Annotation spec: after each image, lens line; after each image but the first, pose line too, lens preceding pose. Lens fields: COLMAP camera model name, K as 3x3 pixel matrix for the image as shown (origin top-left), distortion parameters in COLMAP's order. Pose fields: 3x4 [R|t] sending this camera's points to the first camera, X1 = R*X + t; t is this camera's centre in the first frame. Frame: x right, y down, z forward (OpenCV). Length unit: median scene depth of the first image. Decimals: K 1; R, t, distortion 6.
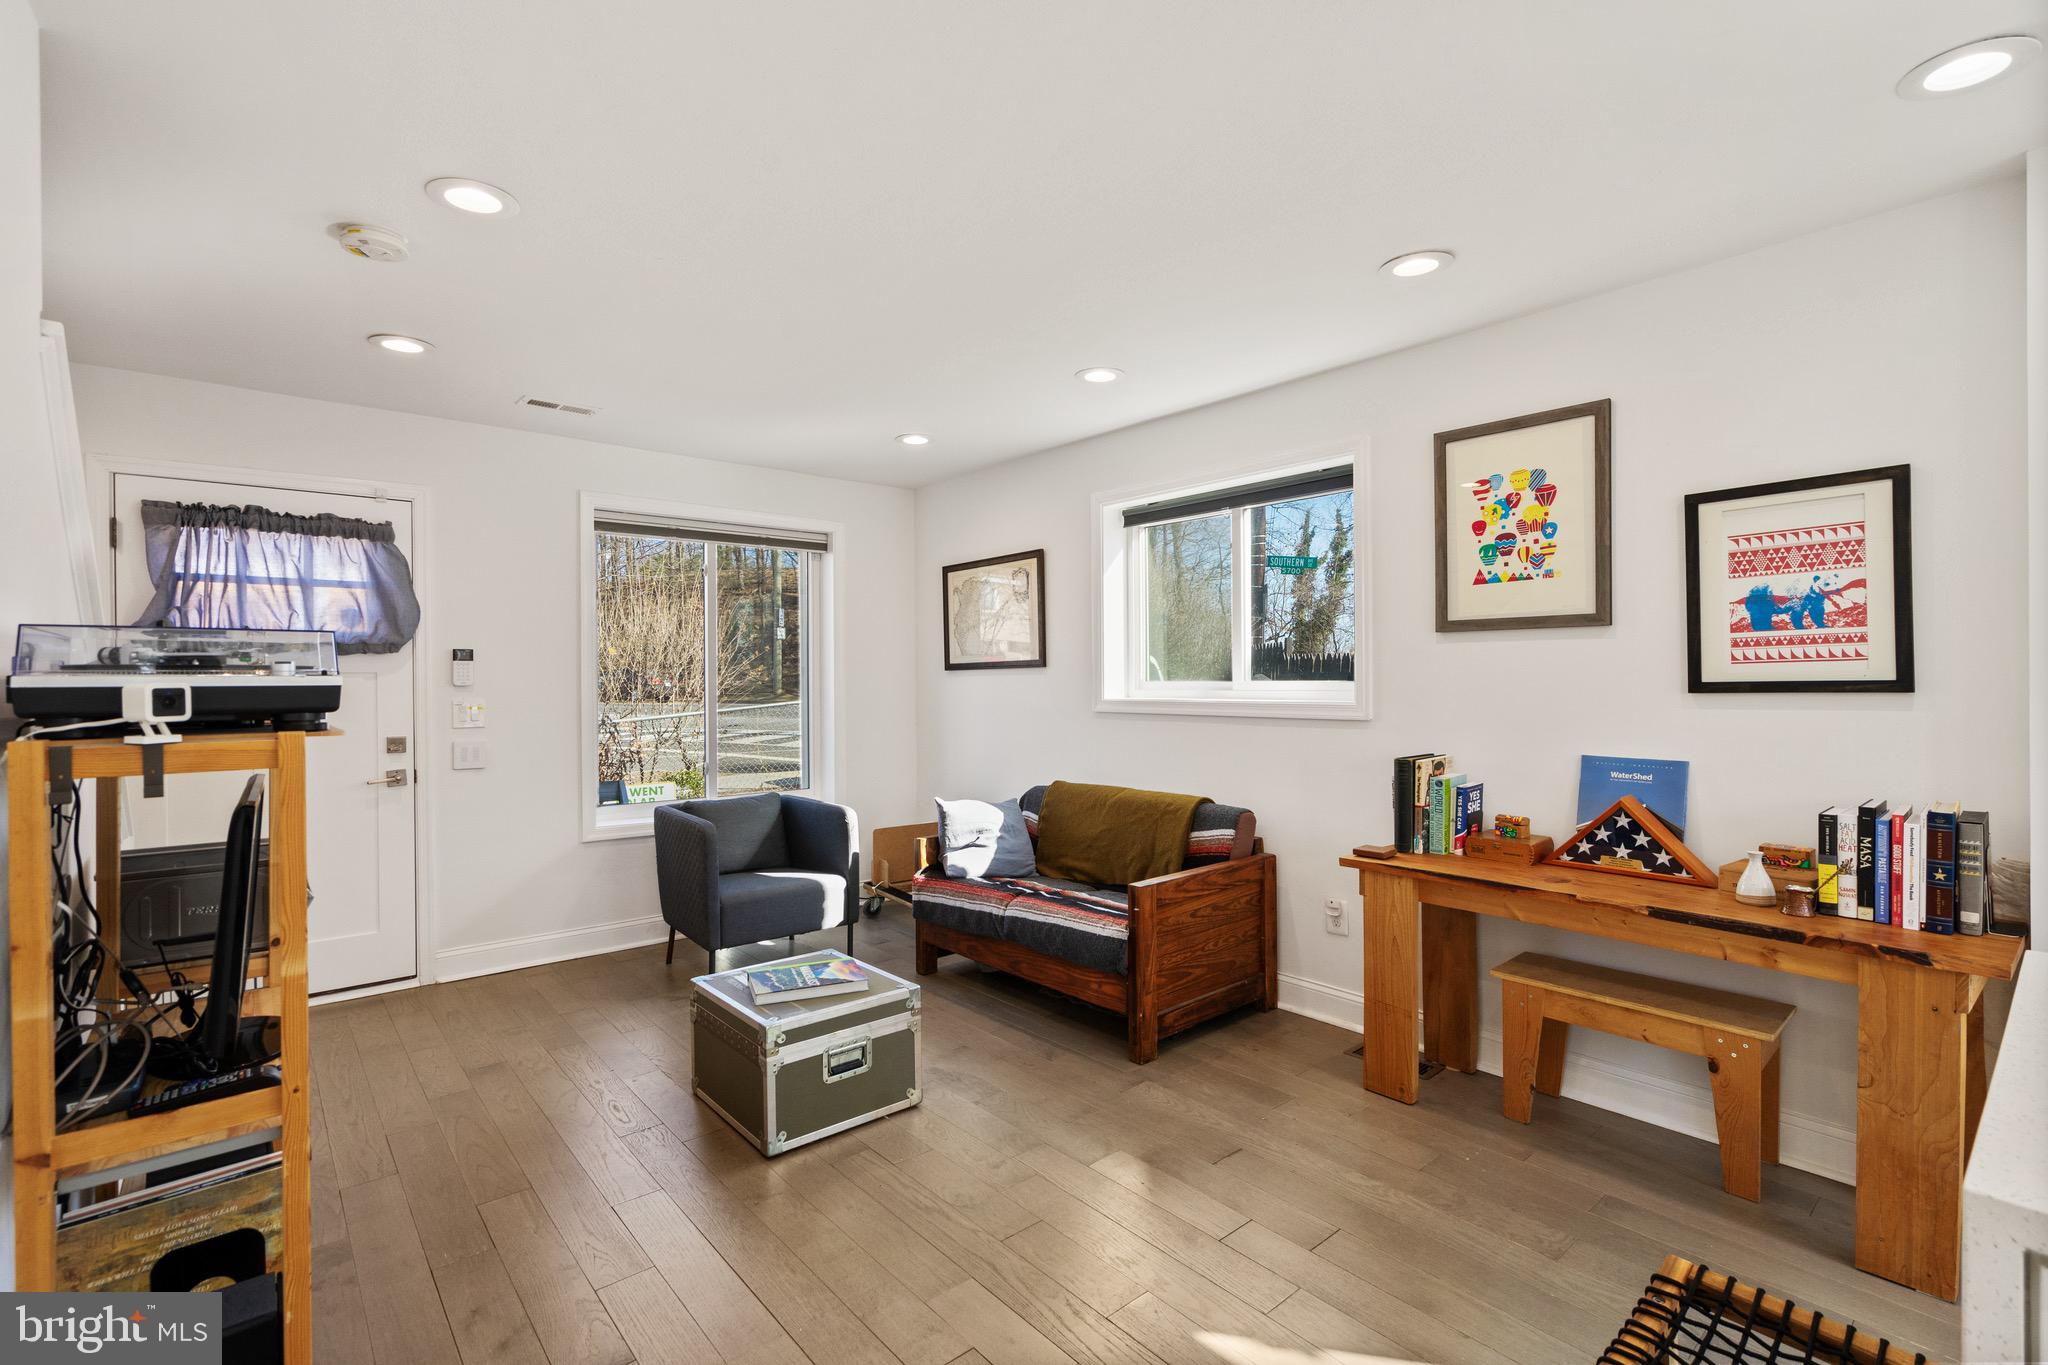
lens RADIAL K [[935.6, 0, 1024.0], [0, 935.6, 682.5], [0, 0, 1]] dist [-0.001803, 0.000387]
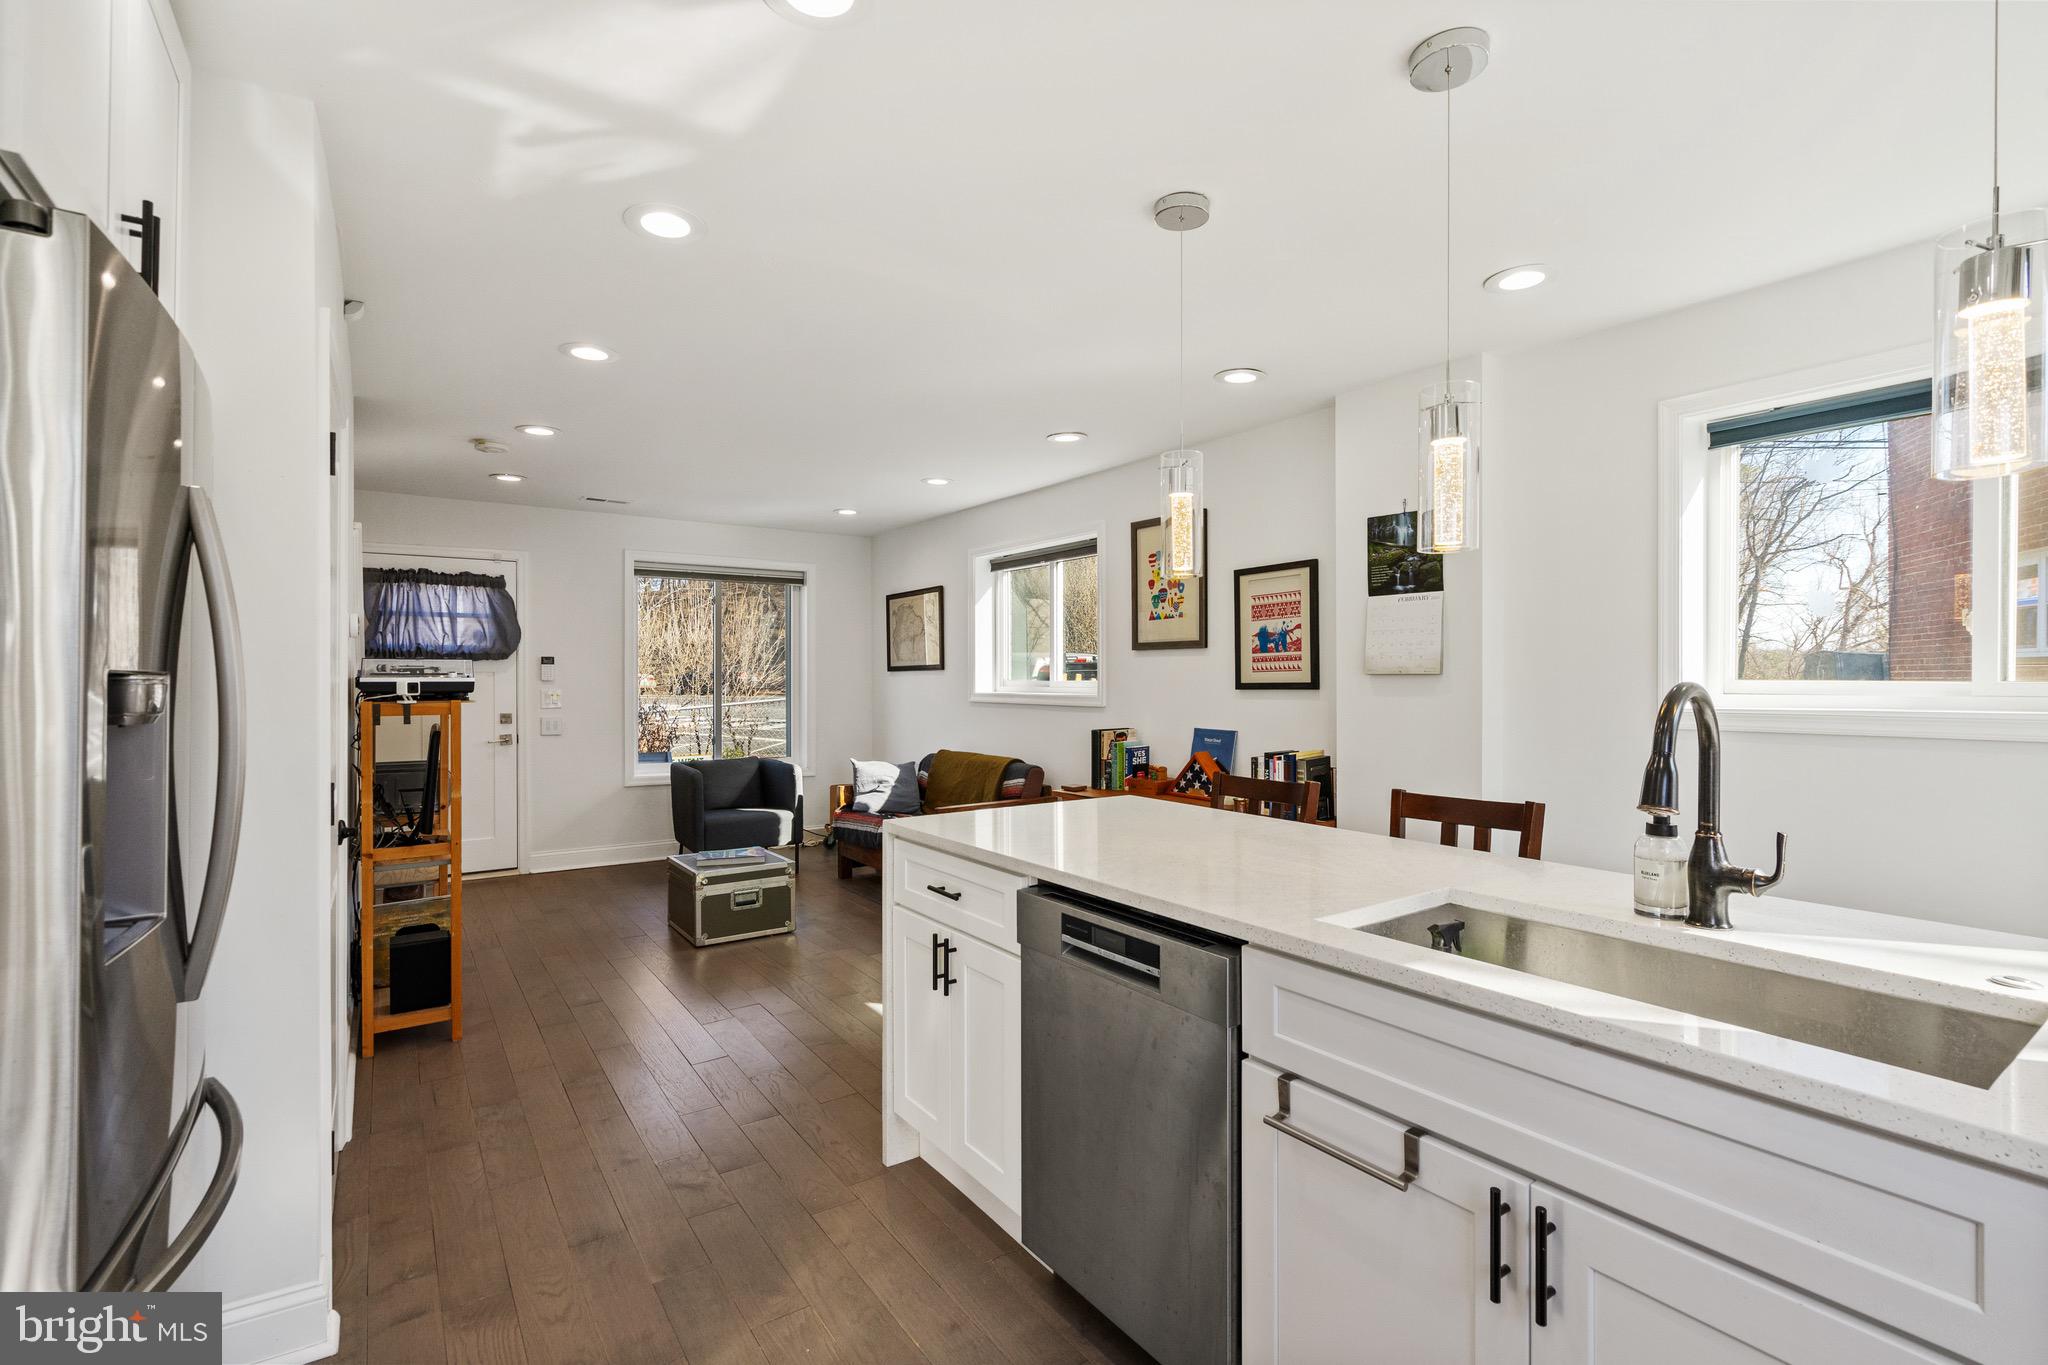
lens RADIAL K [[925.6, 0, 1015.3], [0, 925.6, 675.3], [0, 0, 1]] dist [-0.003293, 0.005226]
pose [[0.995072, 0.004583, -0.099049, 0.373267], [-0.004975, 0.999981, -0.003715, -0.004667], [0.099030, 0.004190, 0.995076, -0.516518]]
